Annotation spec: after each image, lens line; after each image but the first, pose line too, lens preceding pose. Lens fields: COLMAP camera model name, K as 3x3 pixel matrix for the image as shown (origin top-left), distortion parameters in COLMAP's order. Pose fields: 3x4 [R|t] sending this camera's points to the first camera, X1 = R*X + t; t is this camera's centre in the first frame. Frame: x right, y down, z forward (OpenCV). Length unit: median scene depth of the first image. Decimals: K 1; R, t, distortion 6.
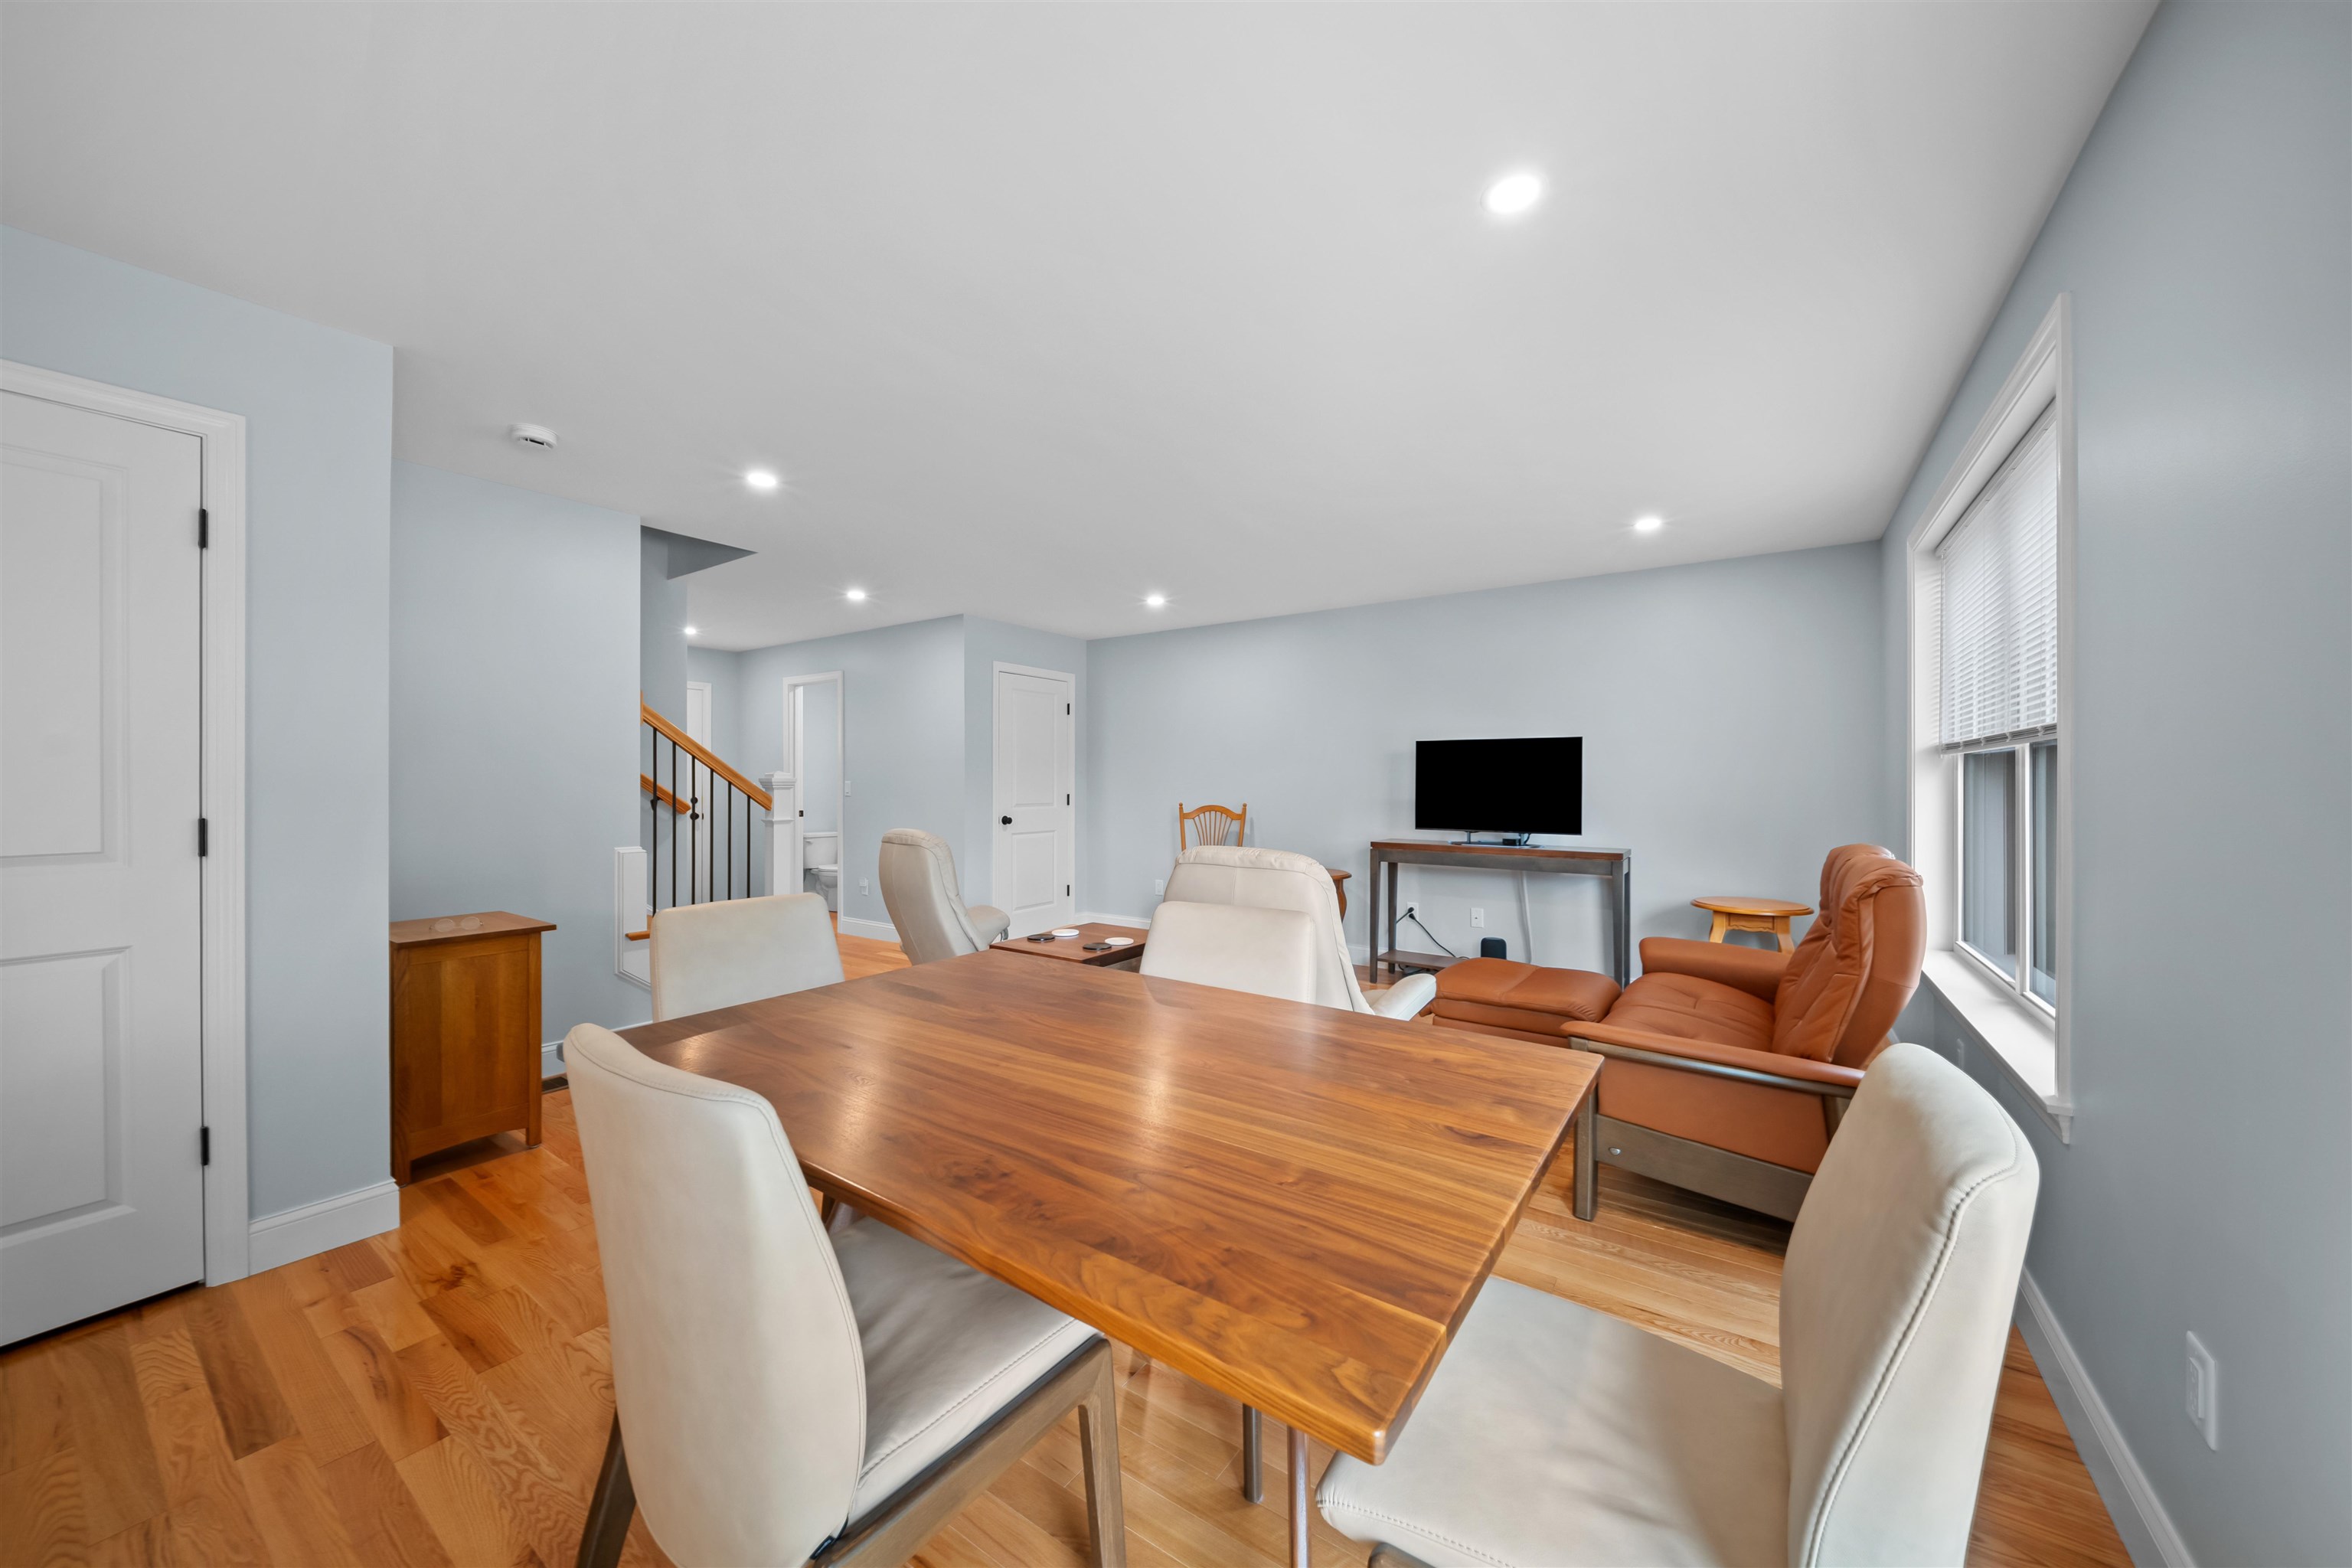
lens RADIAL K [[829.1, 0, 1171.4], [0, 829.1, 786.4], [0, 0, 1]] dist [-0.000394, -0.003164]
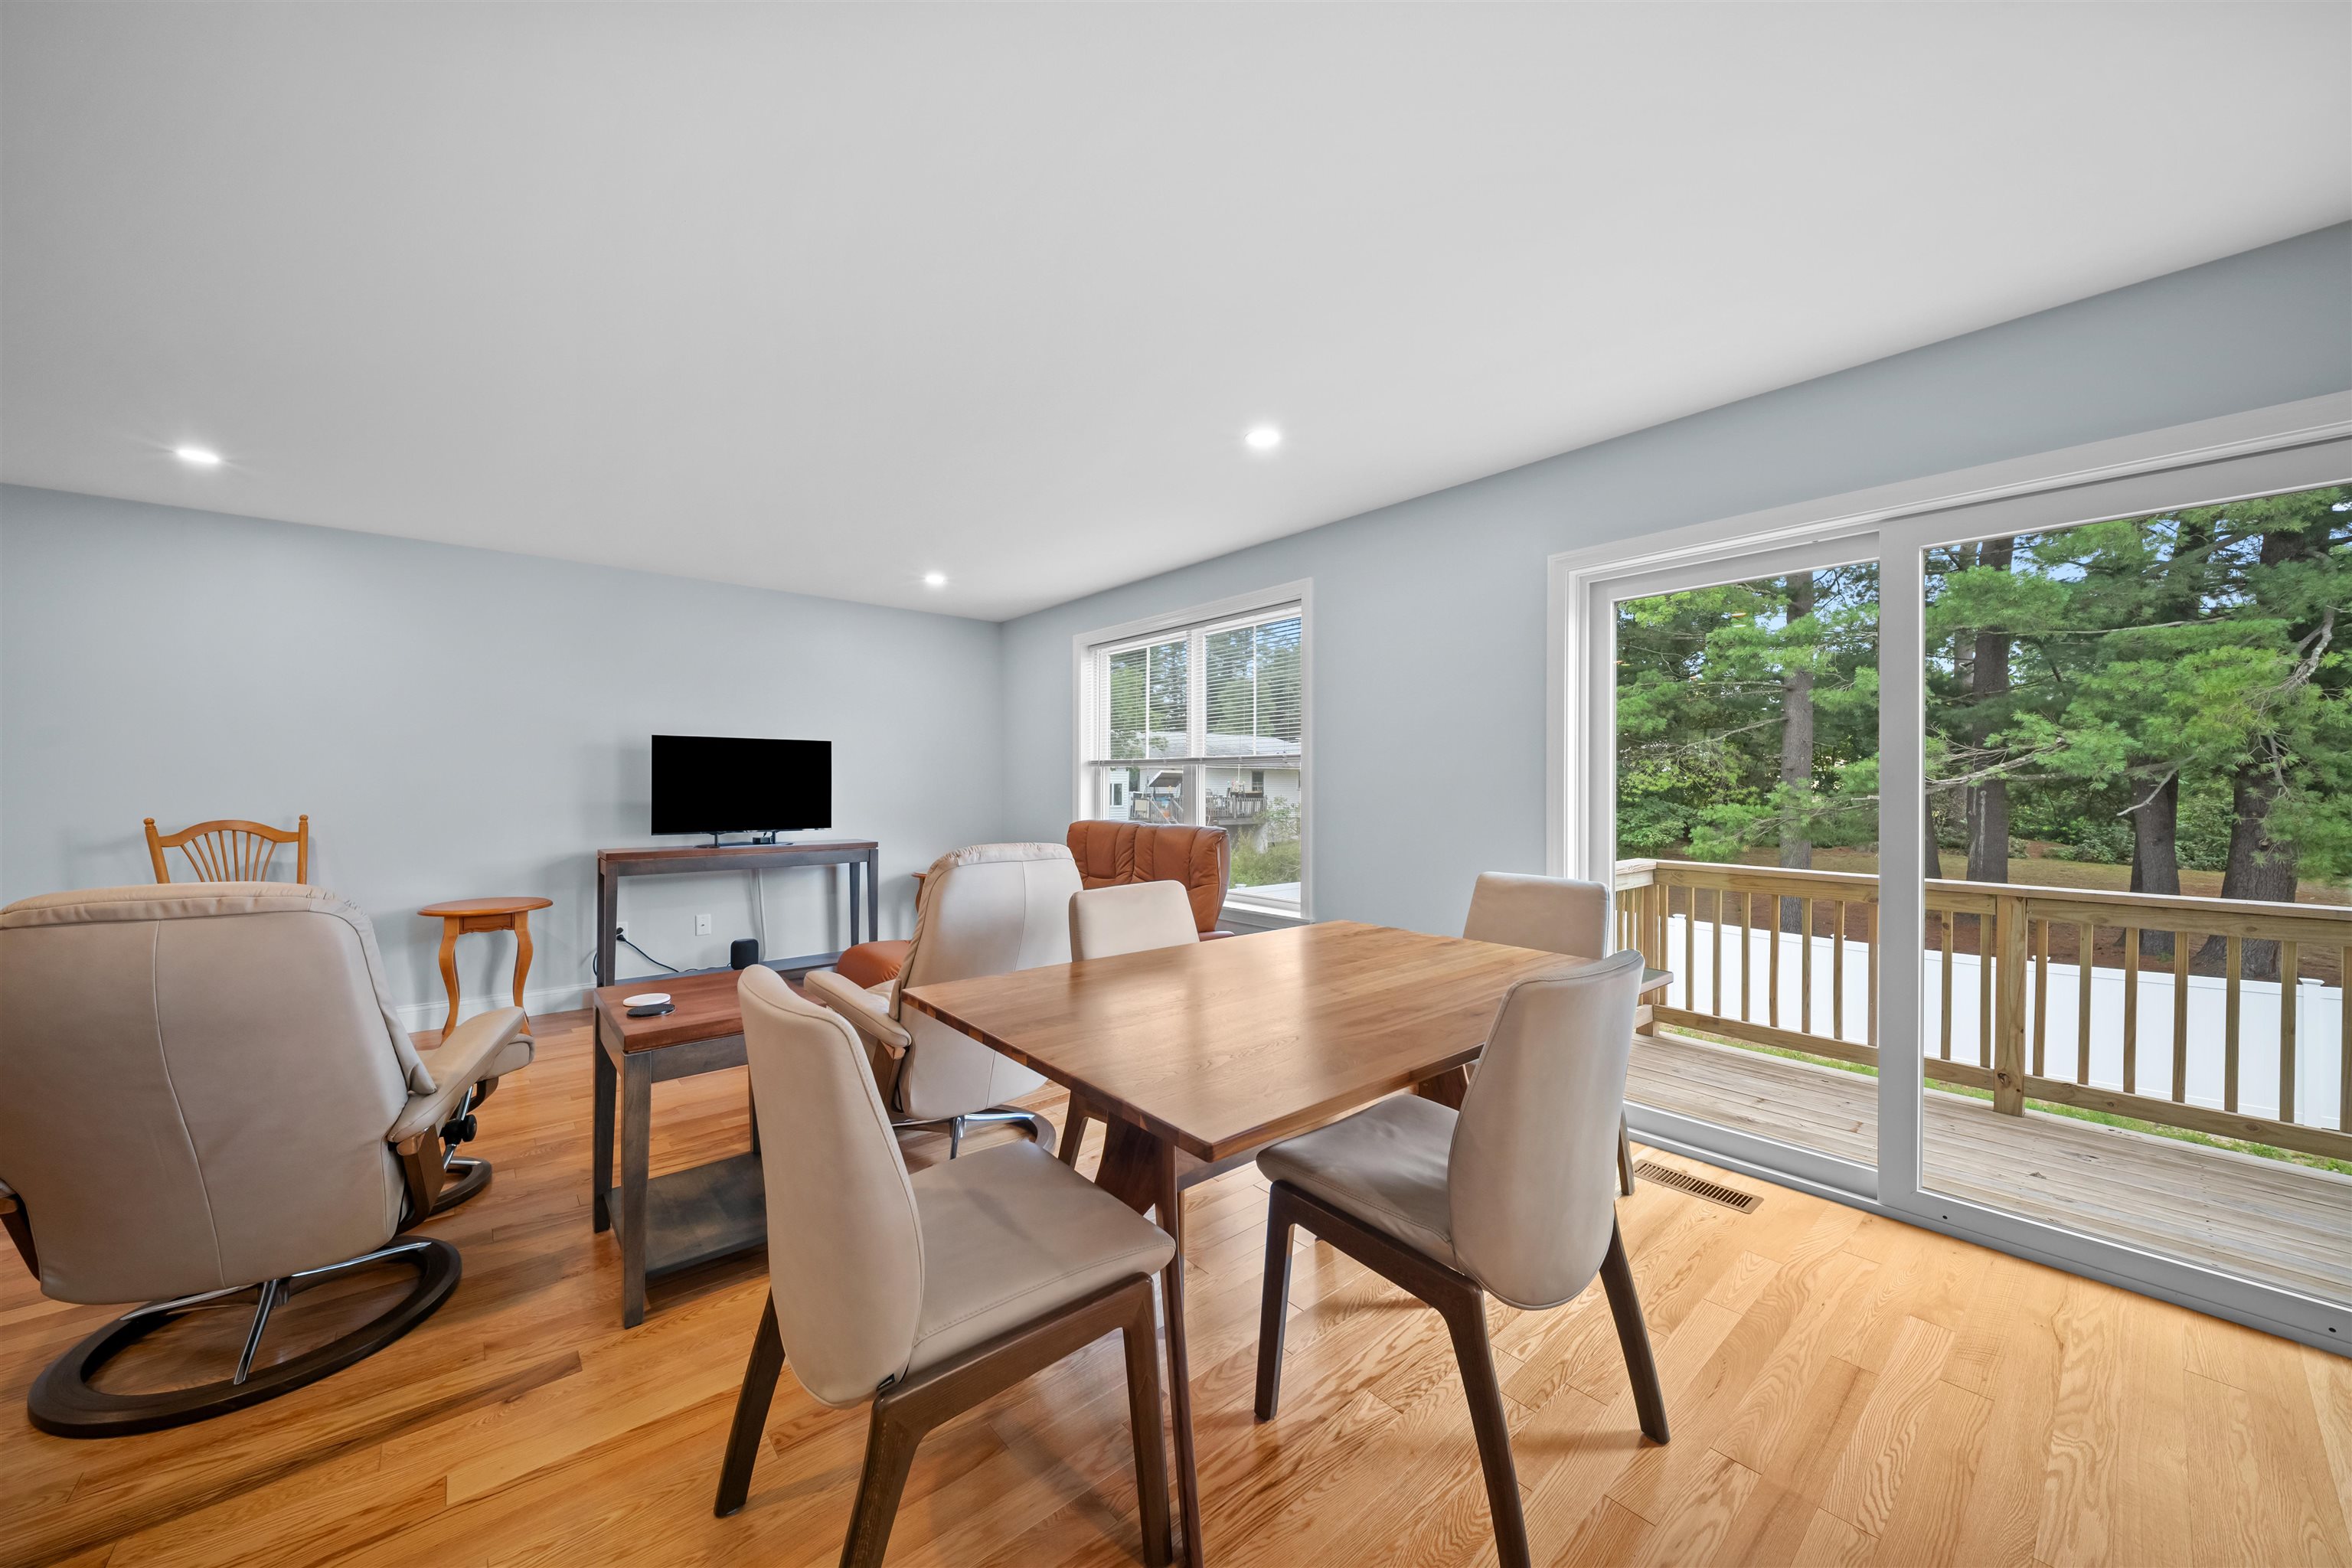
lens RADIAL K [[829.1, 0, 1178.0], [0, 829.1, 785.6], [0, 0, 1]] dist [-0.000394, -0.003164]
pose [[0.251318, -0.002760, 0.967901, -0.452548], [0.004256, 0.999989, 0.001746, -0.000030], [-0.967895, 0.003681, 0.251327, 0.260059]]
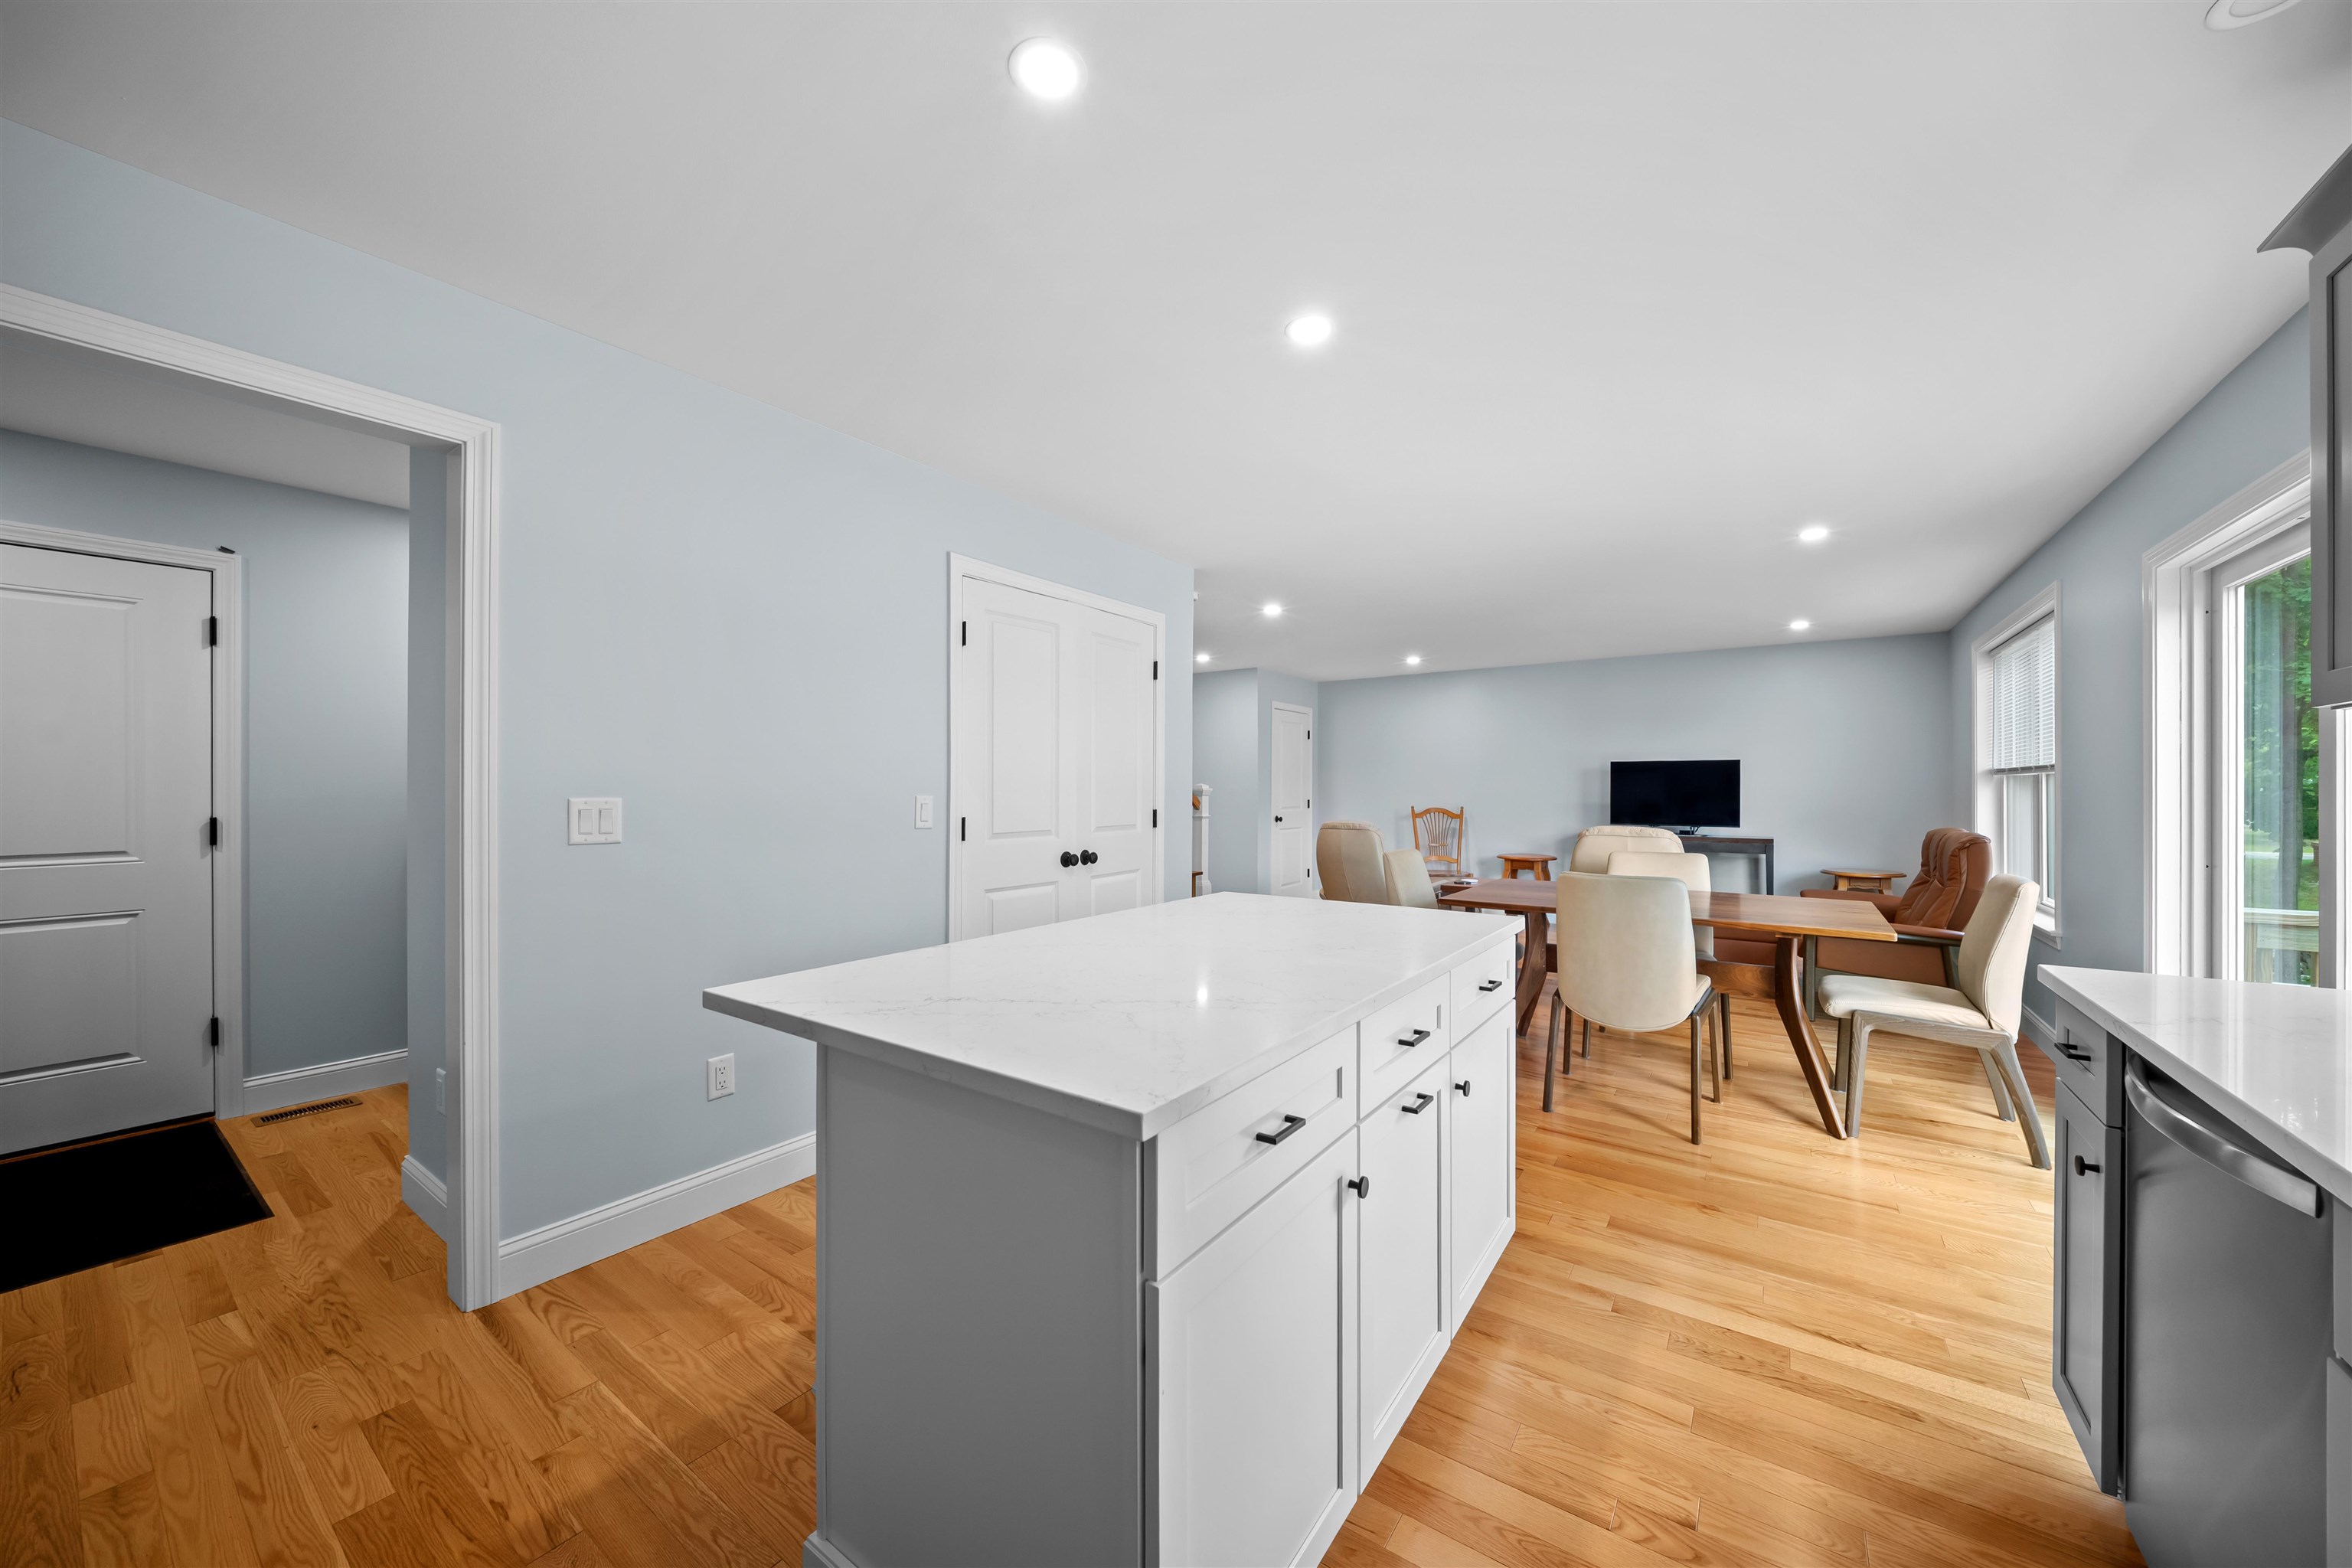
lens RADIAL K [[829.1, 0, 1172.5], [0, 829.1, 790.1], [0, 0, 1]] dist [-0.000394, -0.003164]
pose [[0.999857, -0.000267, -0.016922, -0.464967], [0.000197, 0.999991, -0.004147, -0.000589], [0.016923, 0.004143, 0.999848, -0.463093]]
